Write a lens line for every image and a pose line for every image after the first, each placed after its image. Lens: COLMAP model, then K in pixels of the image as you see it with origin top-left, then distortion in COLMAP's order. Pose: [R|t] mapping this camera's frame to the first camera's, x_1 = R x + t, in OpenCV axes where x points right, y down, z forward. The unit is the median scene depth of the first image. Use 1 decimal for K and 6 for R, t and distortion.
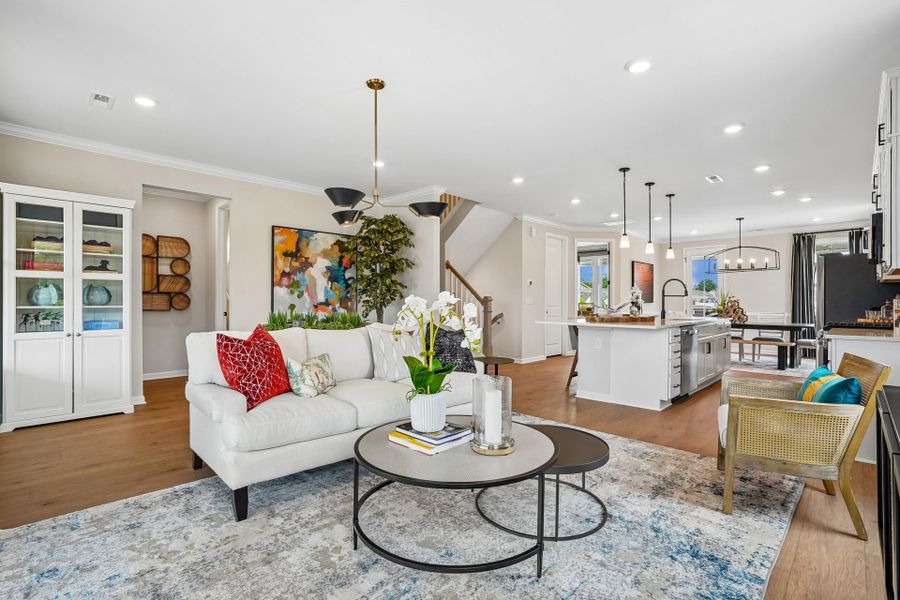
lens RADIAL K [[412.3, 0, 450.0], [0, 412.3, 300.0], [0, 0, 1]] dist [0.003594, 0.000619]
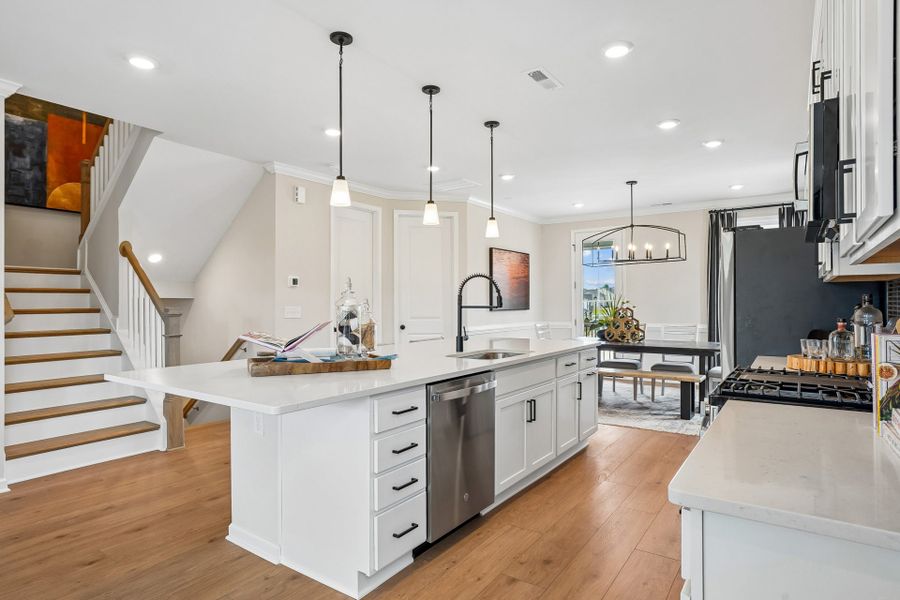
lens RADIAL K [[463.4, 0, 450.0], [0, 463.4, 300.0], [0, 0, 1]] dist [-0.024395, 0.001228]
pose [[0.991109, -0.006158, 0.132913, 0.330120], [0.006178, 0.999981, 0.000262, -0.014909], [-0.132912, 0.000561, 0.991128, 0.329972]]
